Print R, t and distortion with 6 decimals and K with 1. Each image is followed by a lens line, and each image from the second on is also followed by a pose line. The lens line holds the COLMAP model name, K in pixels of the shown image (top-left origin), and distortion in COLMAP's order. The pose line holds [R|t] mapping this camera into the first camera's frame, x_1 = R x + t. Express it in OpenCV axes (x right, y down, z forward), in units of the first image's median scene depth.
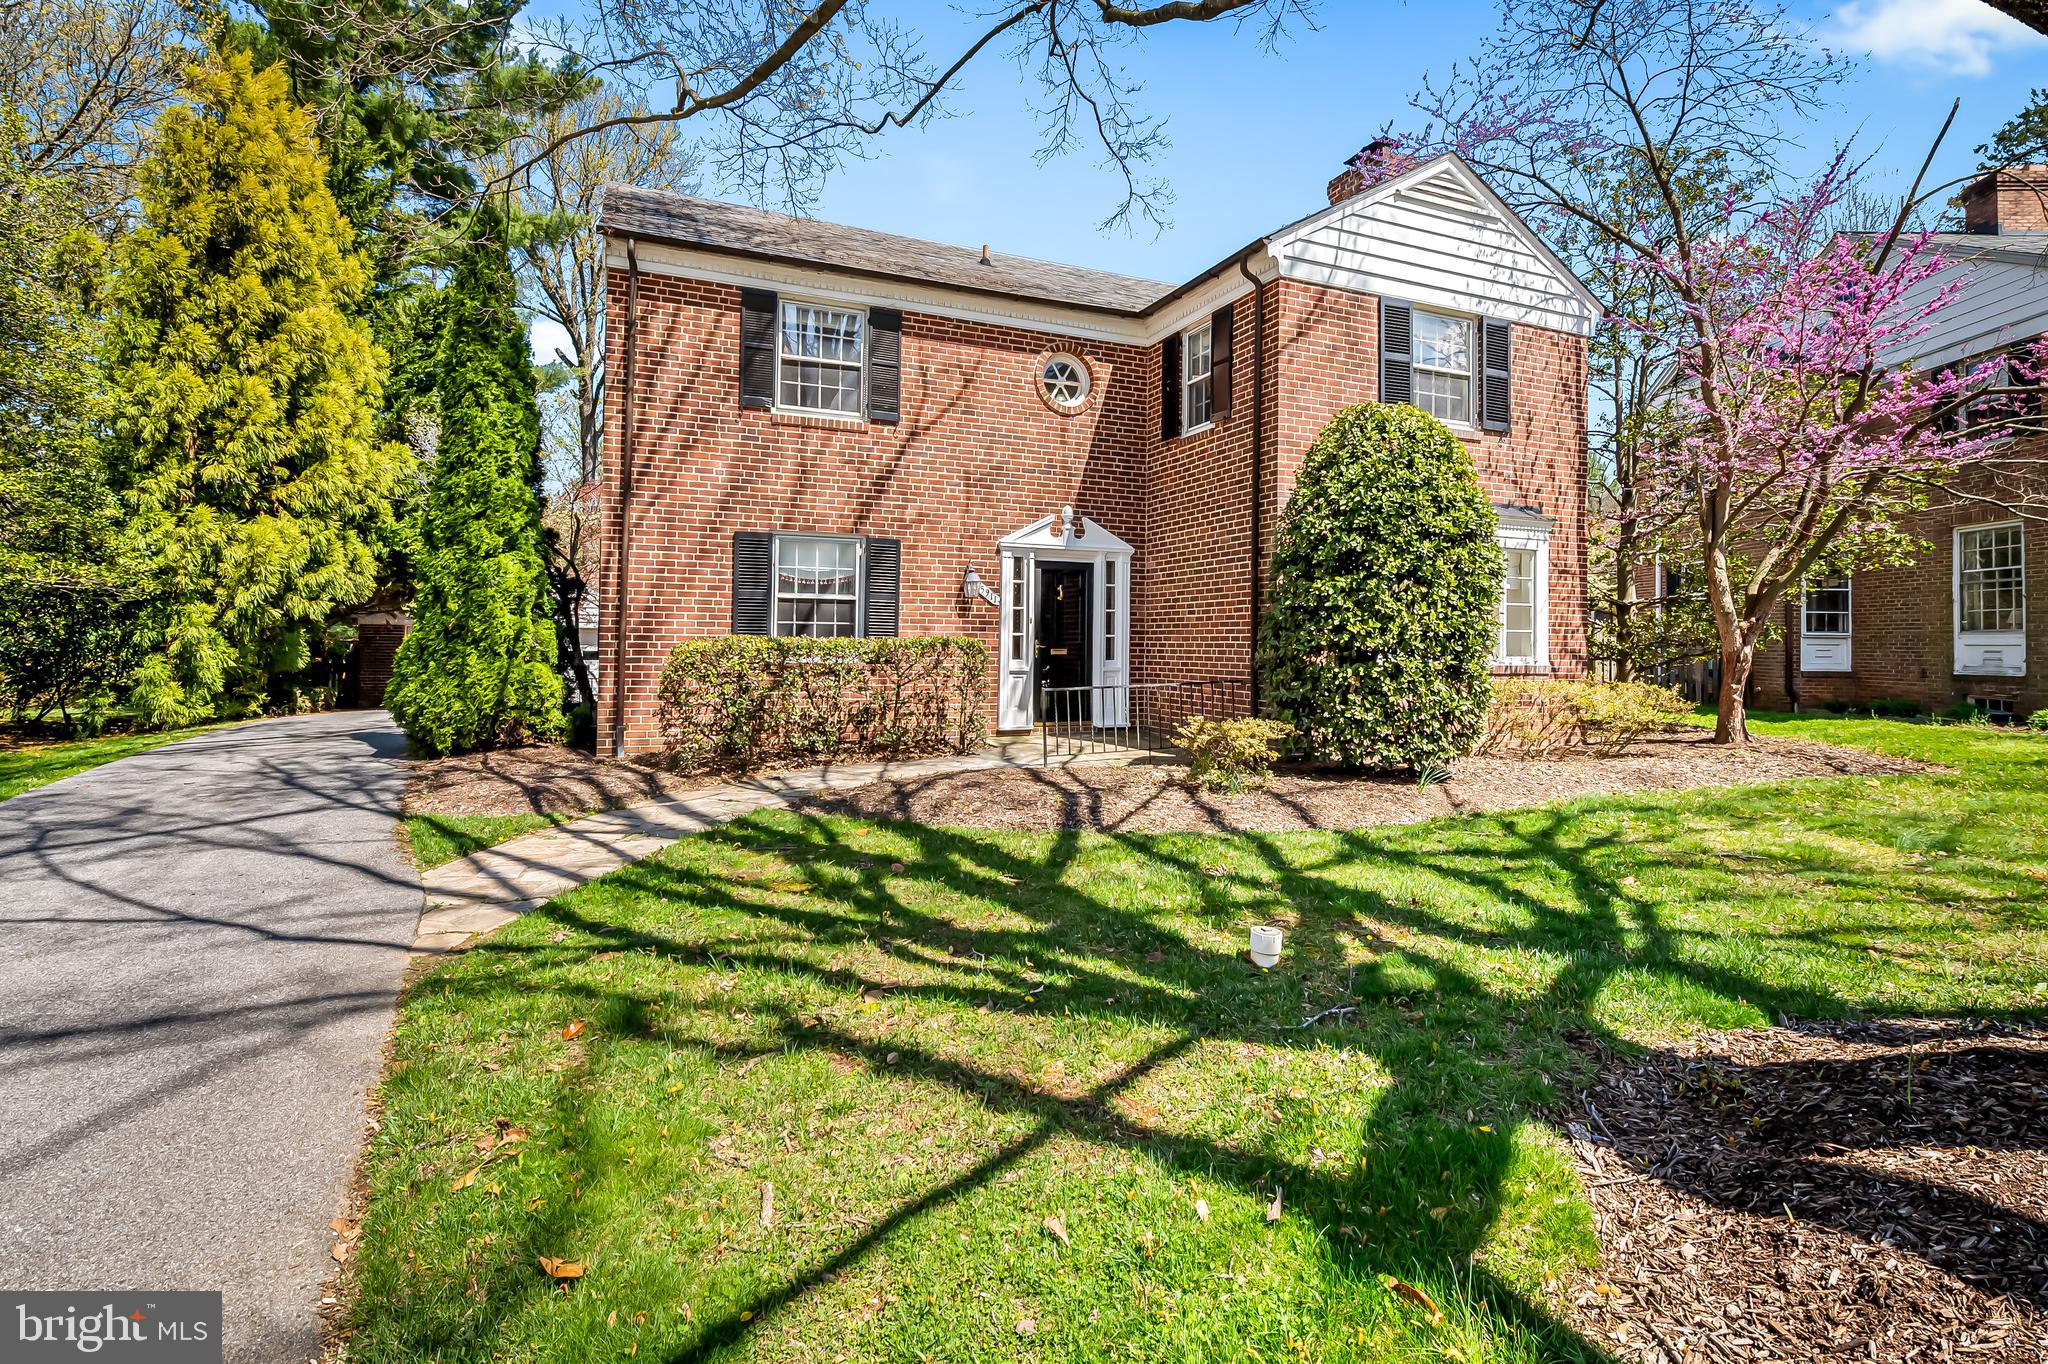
lens RADIAL K [[951.9, 0, 1075.7], [0, 951.9, 635.1], [0, 0, 1]] dist [-0.012623, -0.001214]
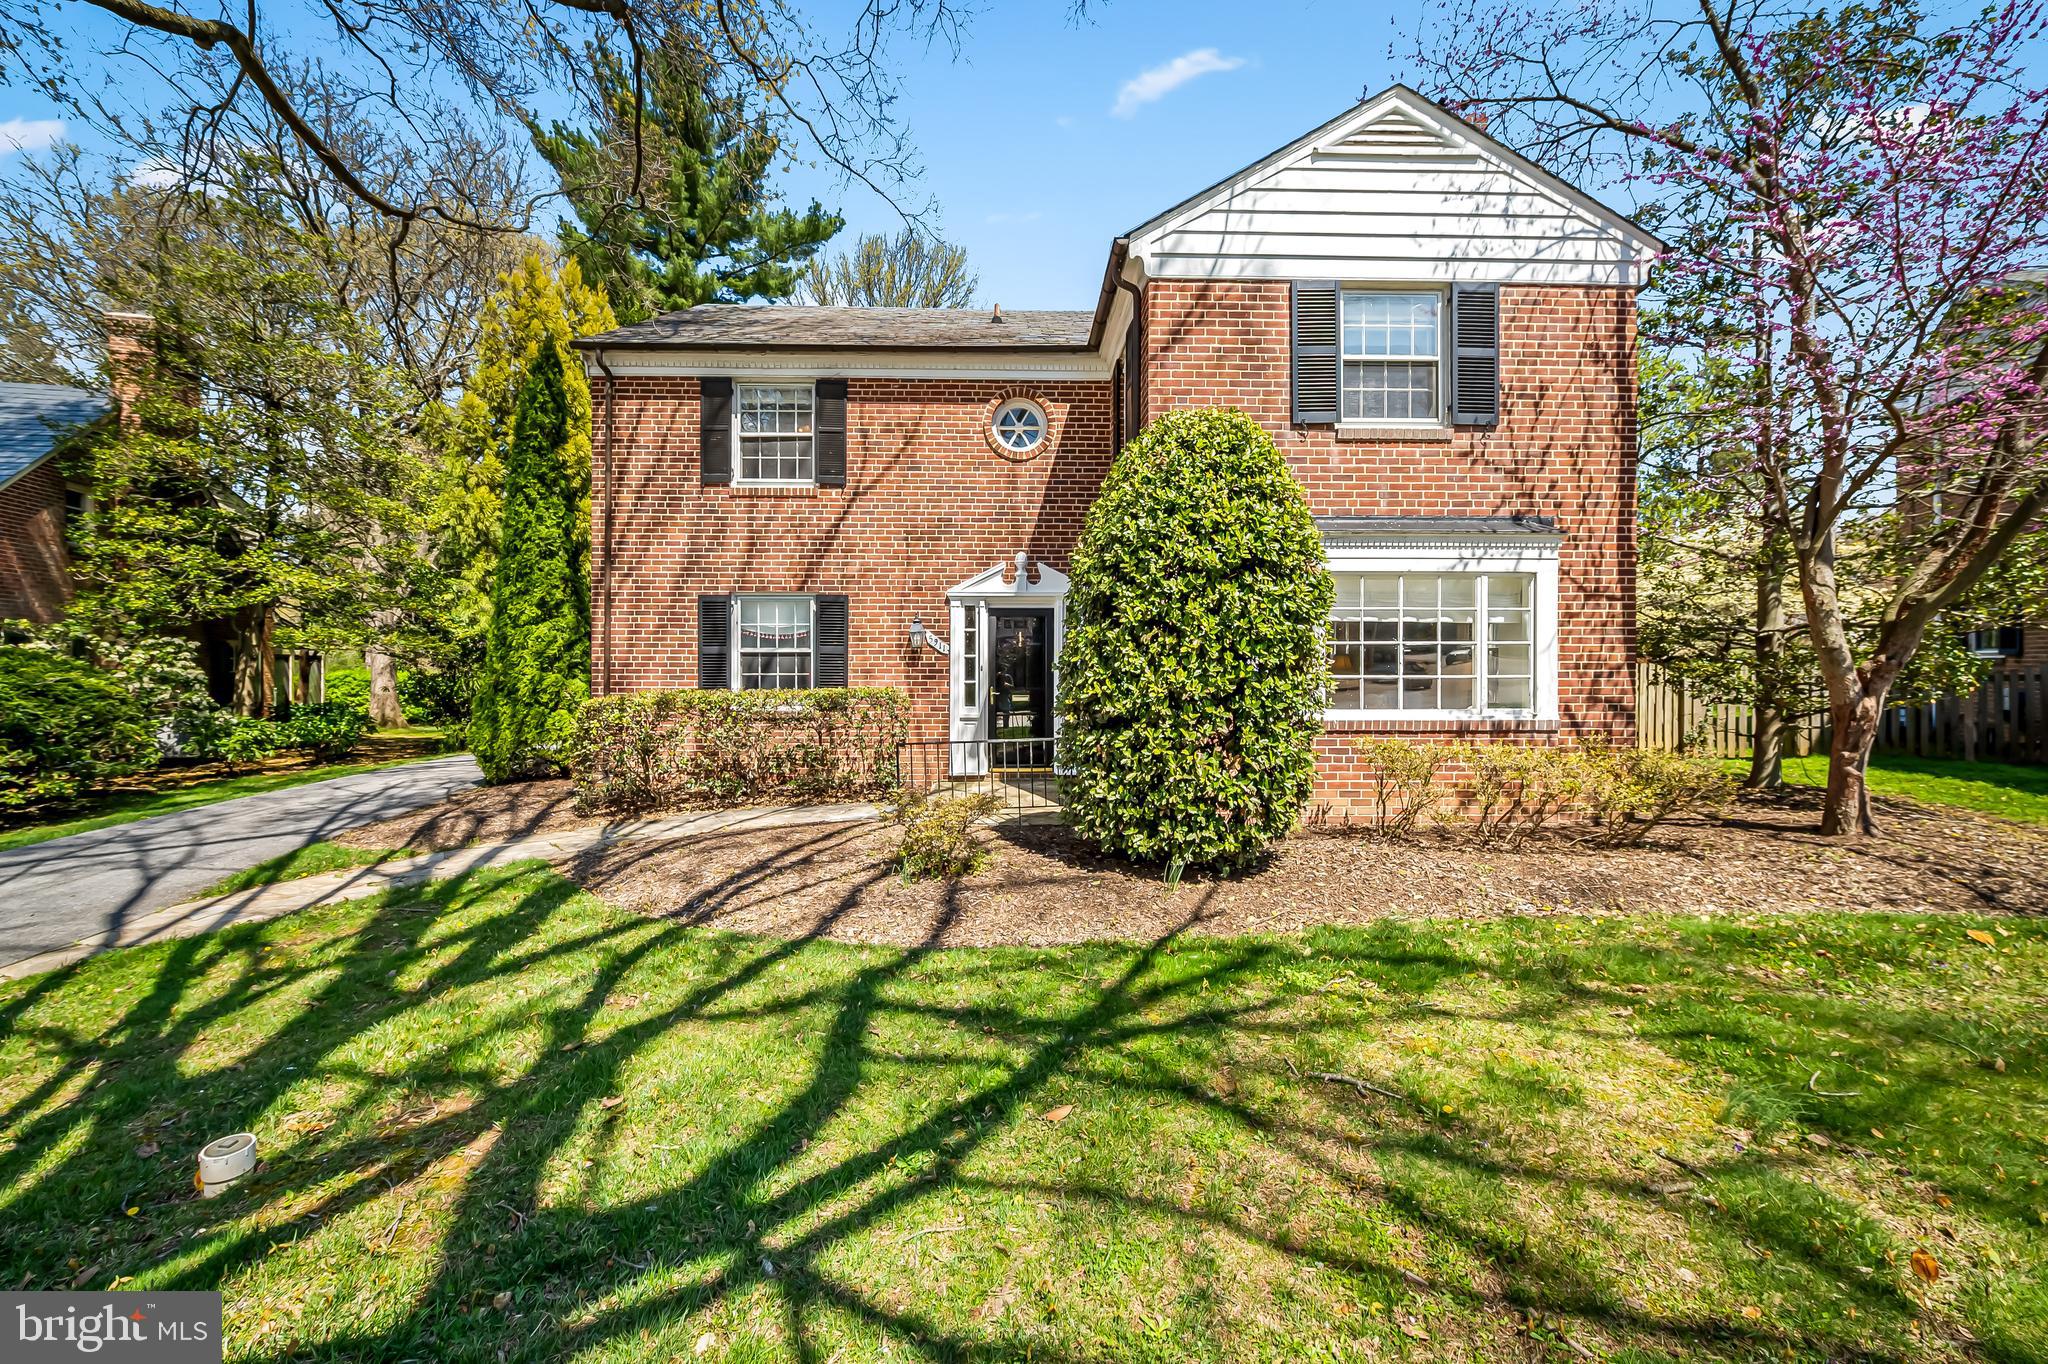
lens RADIAL K [[822.5, 0, 1056.2], [0, 822.5, 676.8], [0, 0, 1]] dist [-0.008071, -0.000269]
pose [[0.930137, -0.007092, -0.367144, 0.369303], [0.014643, 0.999735, 0.017786, -0.021593], [0.366921, -0.021920, 0.929994, 0.226989]]
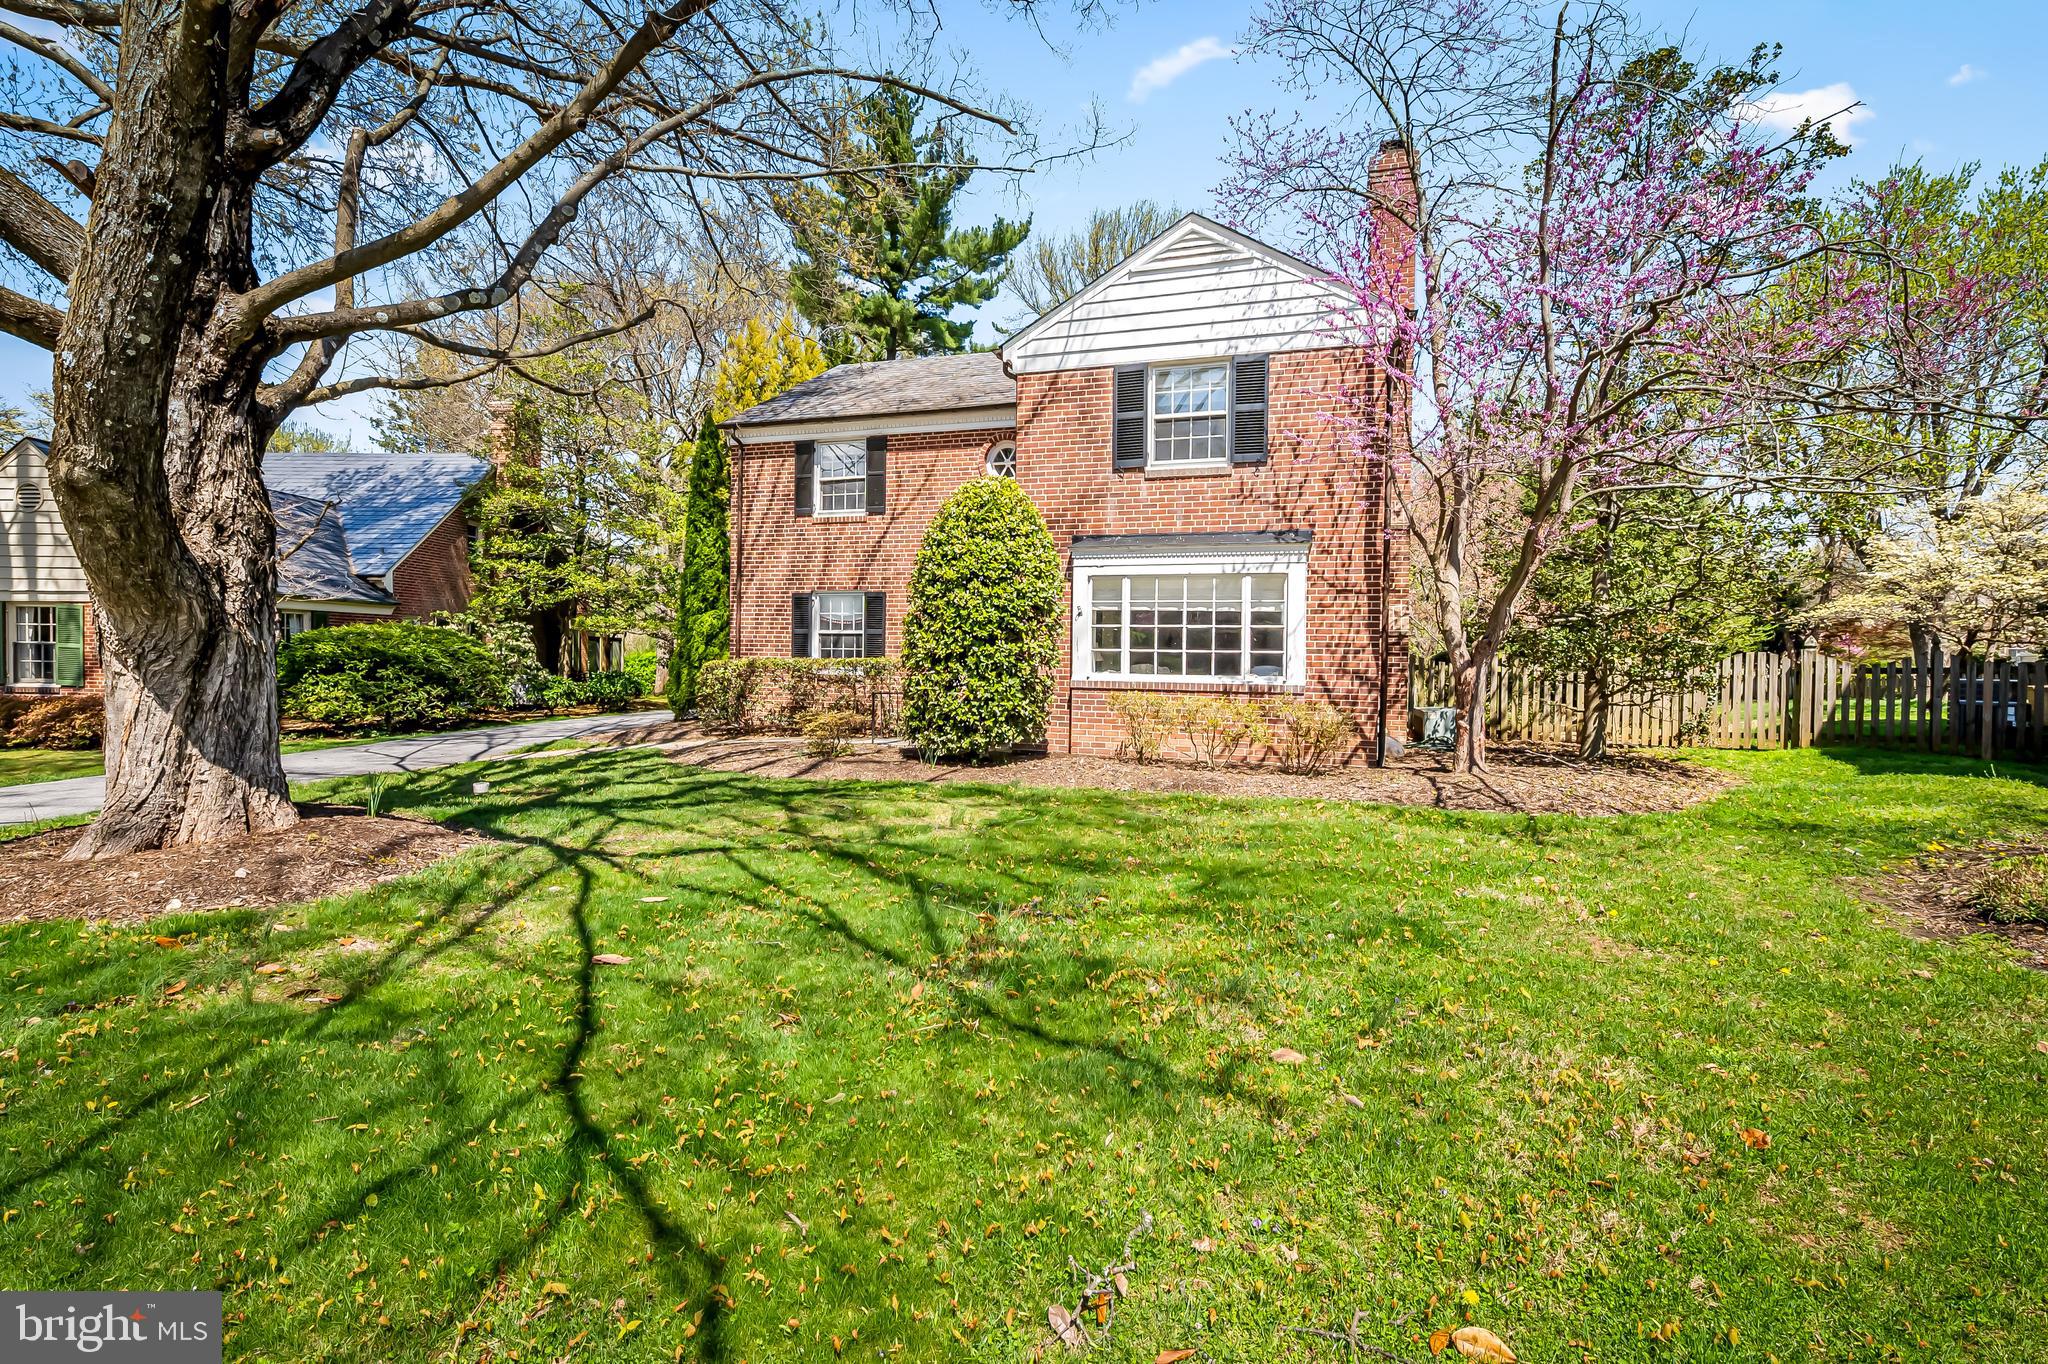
lens RADIAL K [[951.9, 0, 1063.5], [0, 951.9, 689.6], [0, 0, 1]] dist [-0.012623, -0.001214]
pose [[0.759164, 0.020434, -0.650579, 0.987599], [0.001374, 0.999455, 0.032995, 0.002546], [0.650898, -0.025942, 0.758722, 0.055802]]
